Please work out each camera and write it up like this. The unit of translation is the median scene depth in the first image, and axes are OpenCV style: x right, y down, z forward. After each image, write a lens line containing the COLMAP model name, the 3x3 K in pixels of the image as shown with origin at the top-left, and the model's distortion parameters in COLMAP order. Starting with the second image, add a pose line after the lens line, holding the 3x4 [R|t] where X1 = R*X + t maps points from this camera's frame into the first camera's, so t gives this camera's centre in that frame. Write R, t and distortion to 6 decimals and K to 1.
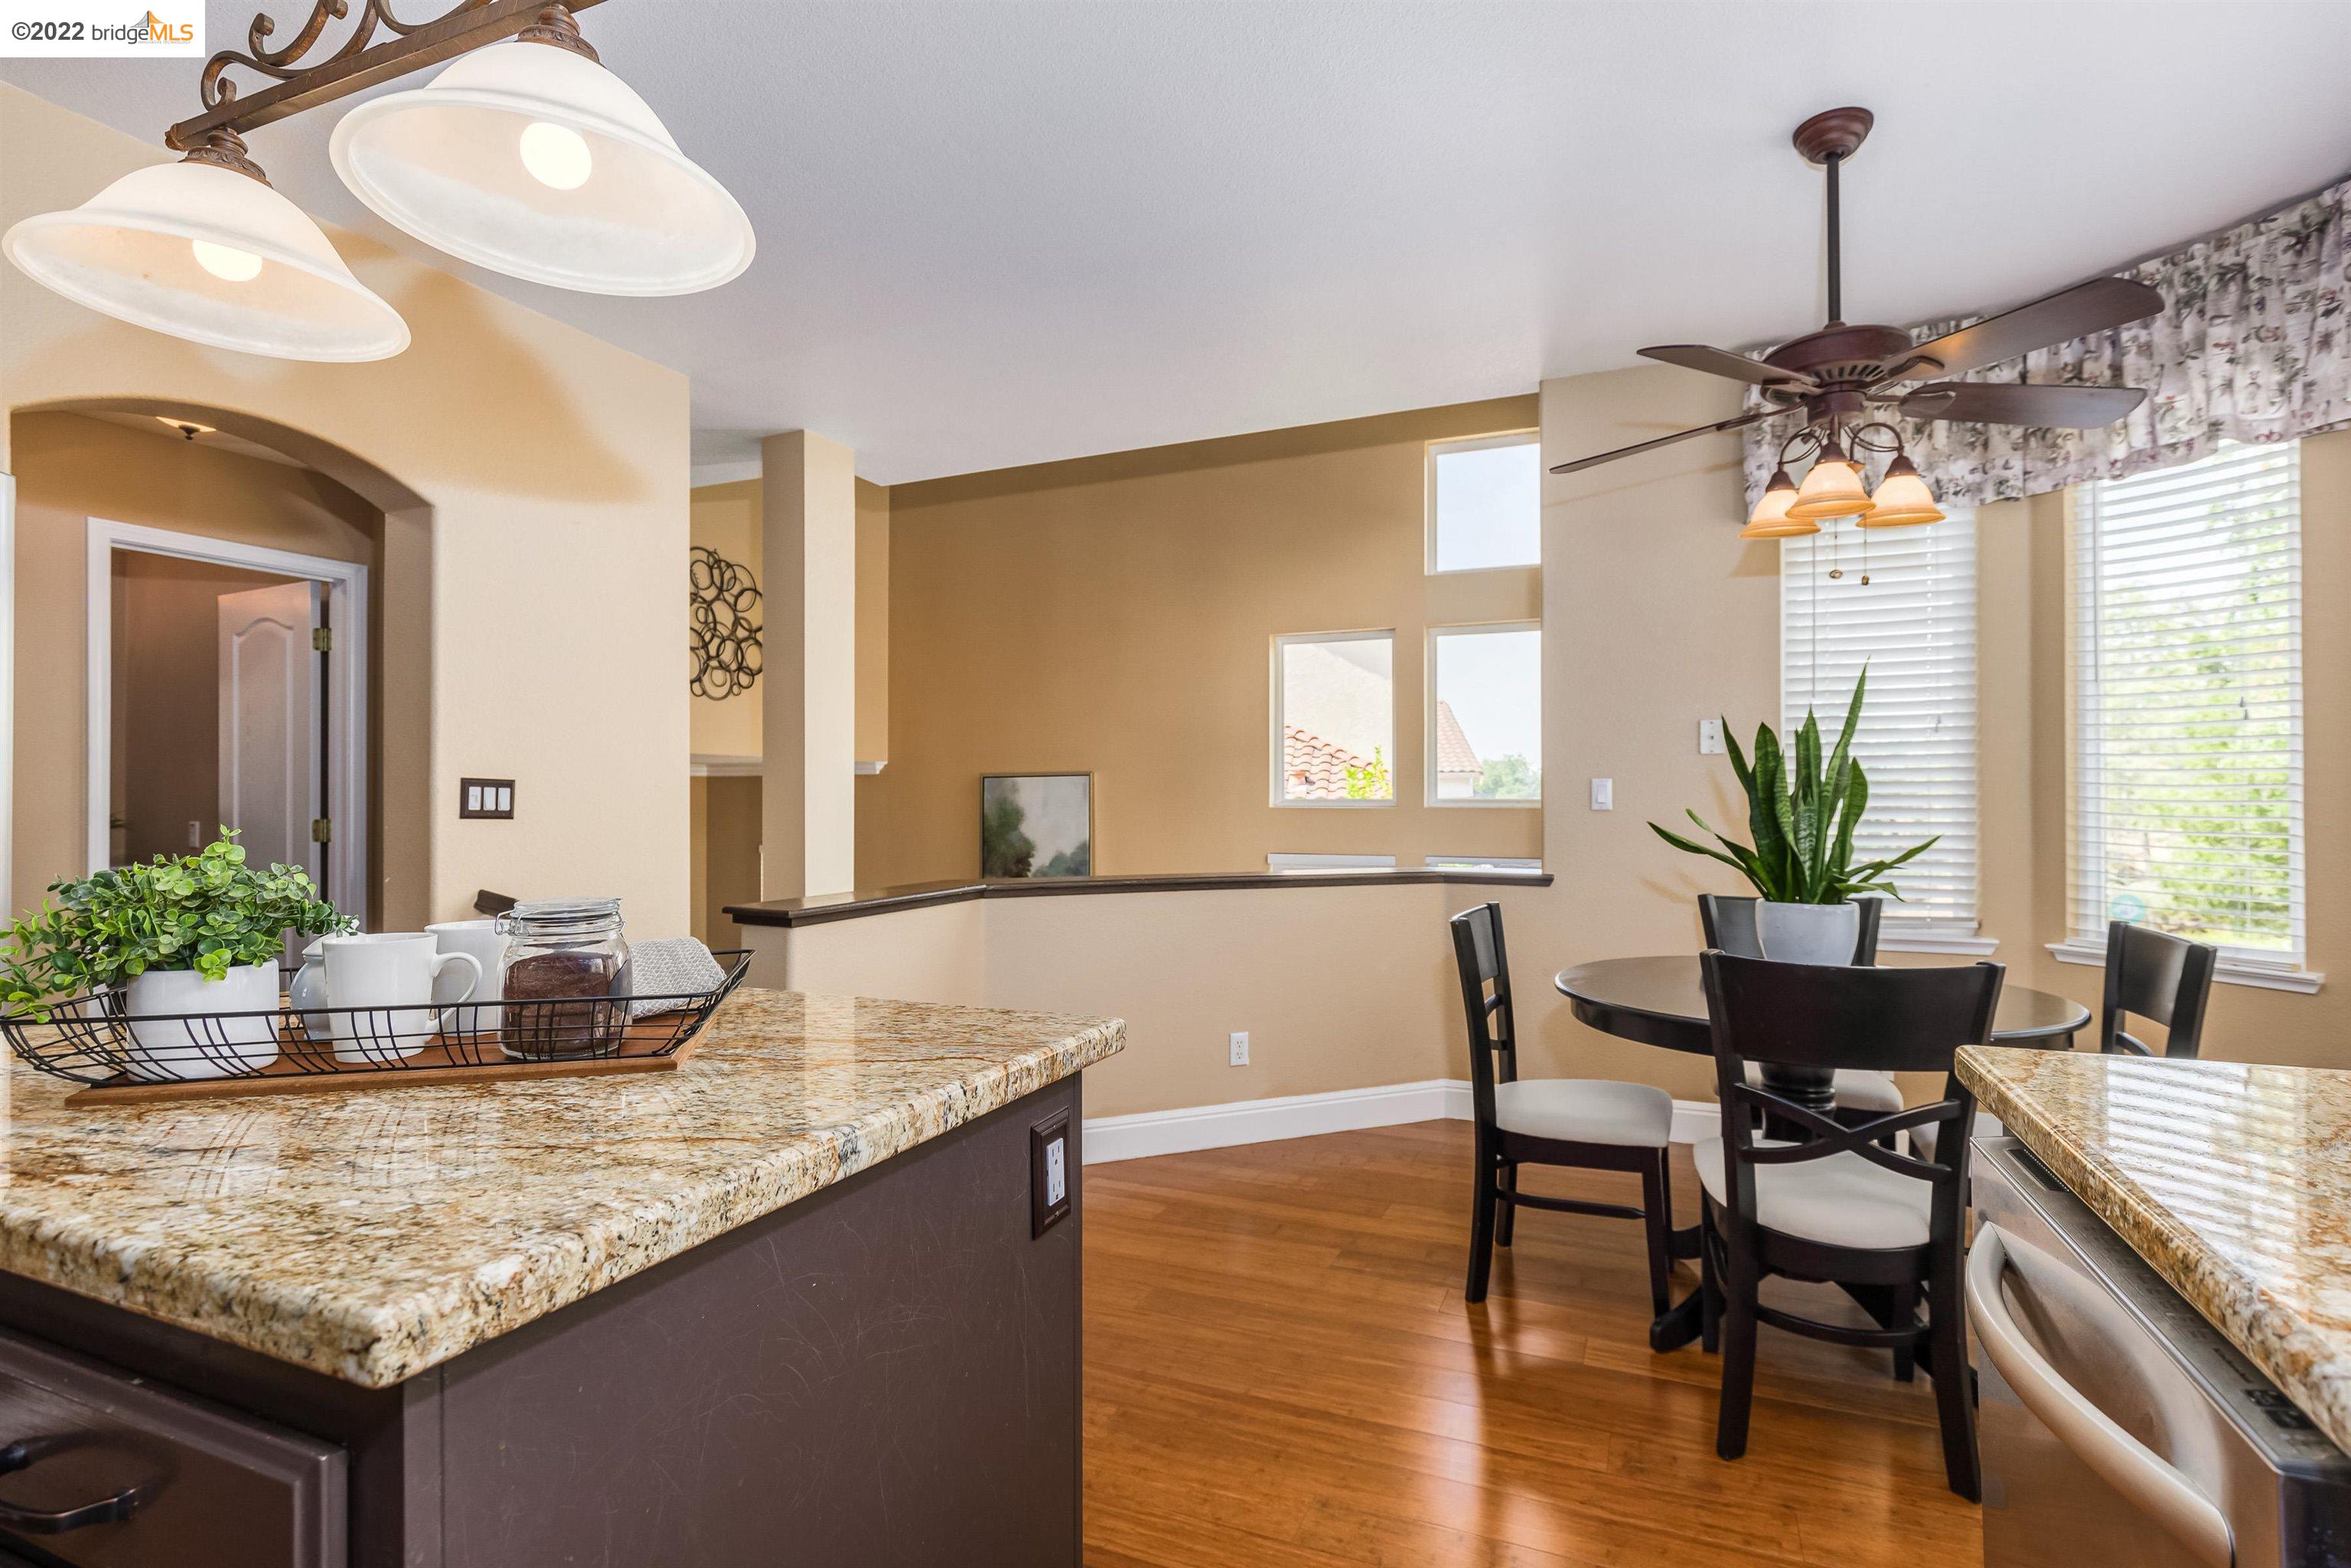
lens RADIAL K [[1124.8, 0, 1214.4], [0, 1124.8, 794.4], [0, 0, 1]] dist [0.002109, -0.000302]
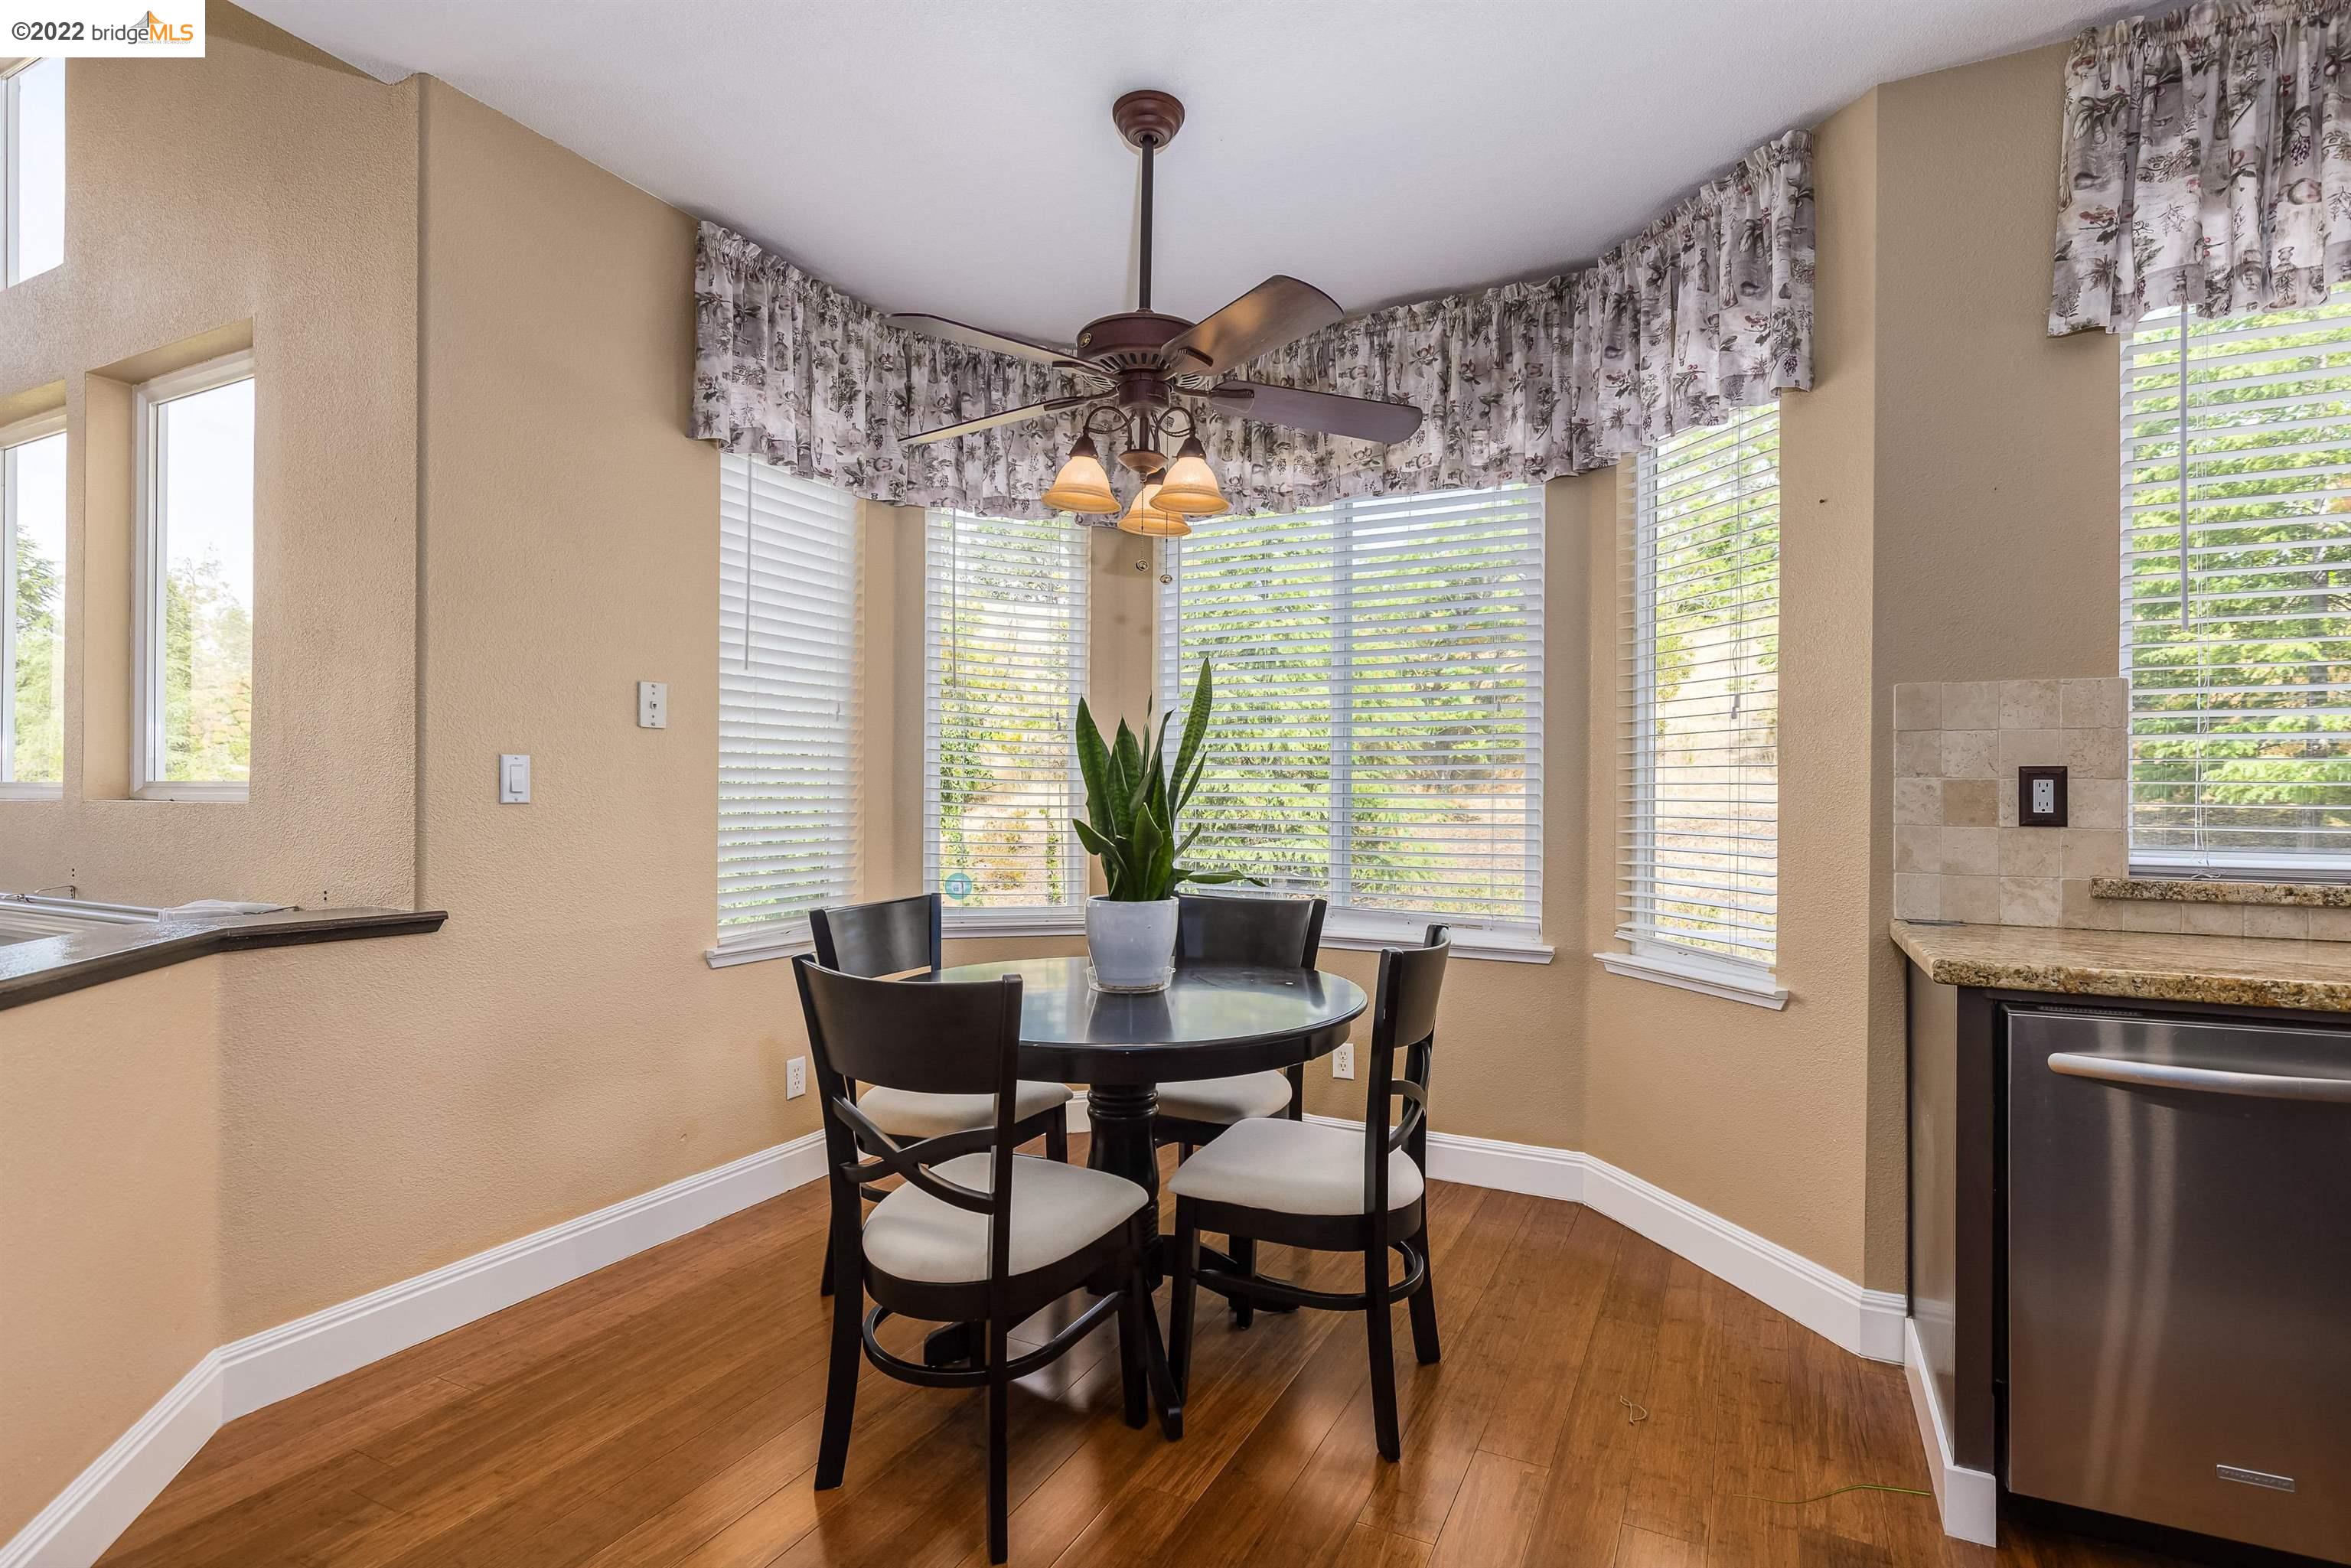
lens RADIAL K [[1124.8, 0, 1190.1], [0, 1124.8, 784.9], [0, 0, 1]] dist [0.002109, -0.000302]
pose [[0.068025, 0.005063, 0.997671, -0.153977], [-0.013631, 0.999898, -0.004145, 0.000462], [-0.997590, -0.013318, 0.068087, 0.318473]]
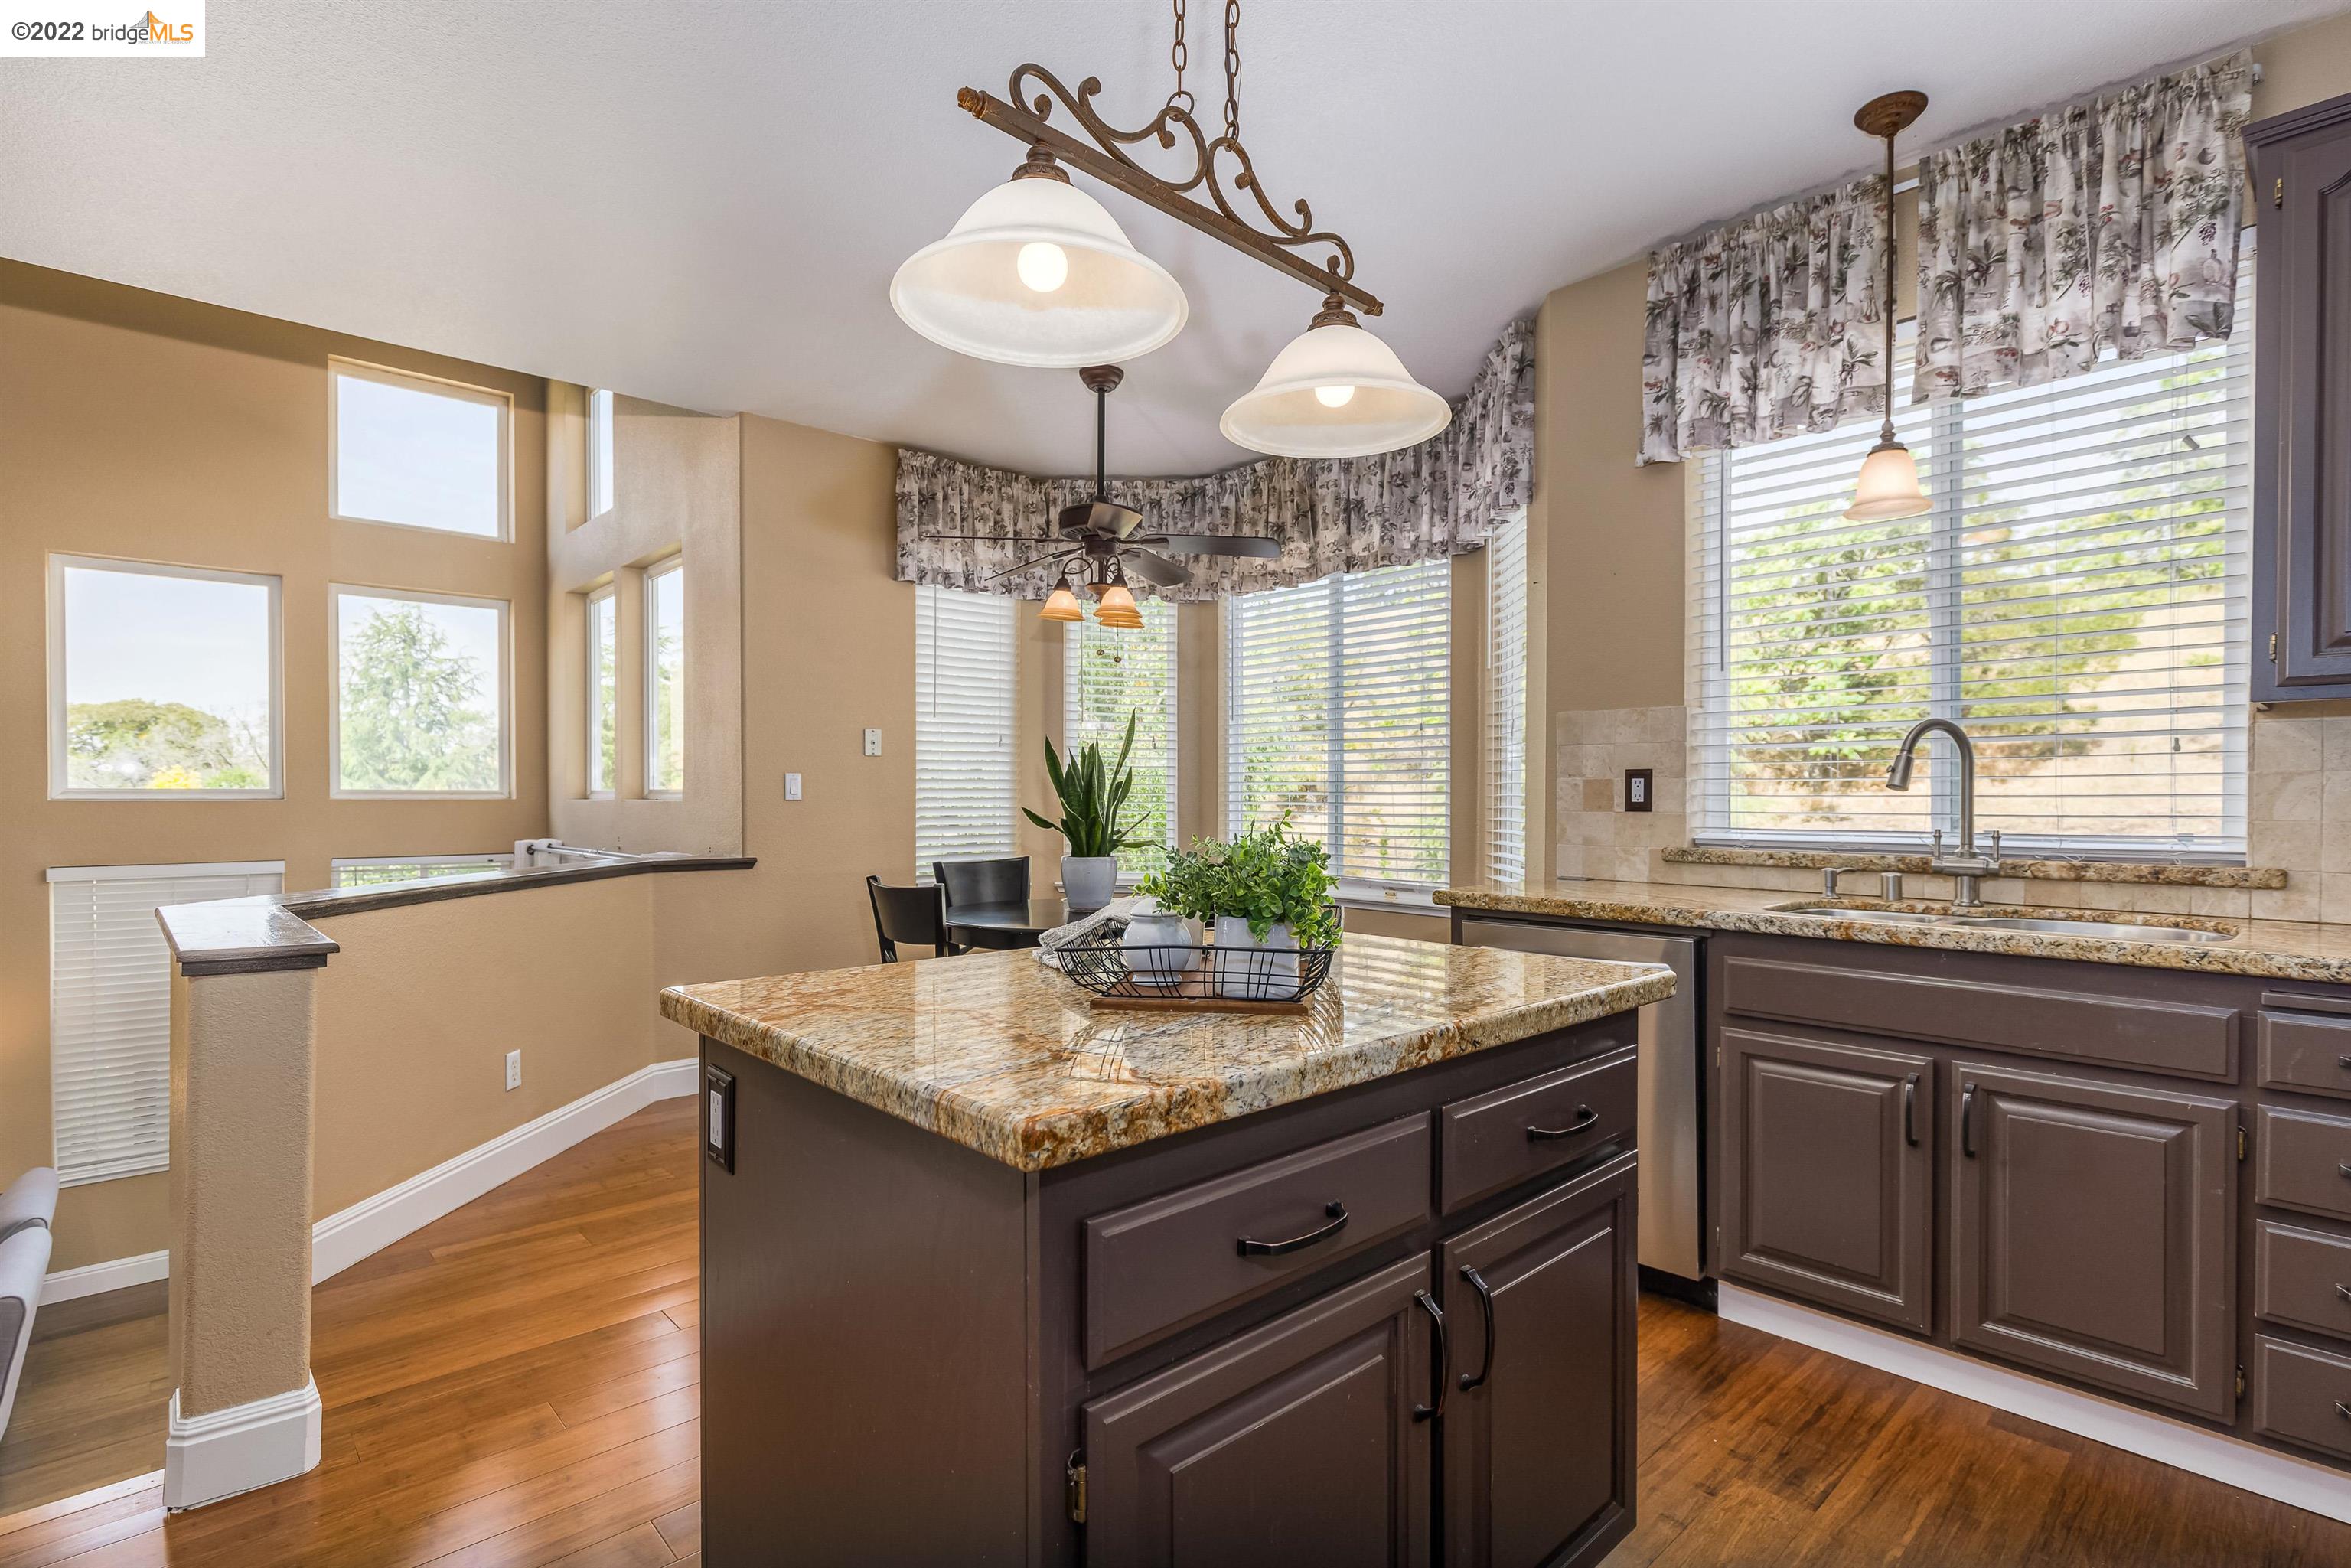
lens RADIAL K [[1124.8, 0, 1192.7], [0, 1124.8, 802.4], [0, 0, 1]] dist [0.002109, -0.000302]
pose [[0.416917, -0.009325, 0.908897, -0.306749], [-0.005993, 0.999897, 0.013008, -0.000827], [-0.908925, -0.010870, 0.416818, 0.074313]]
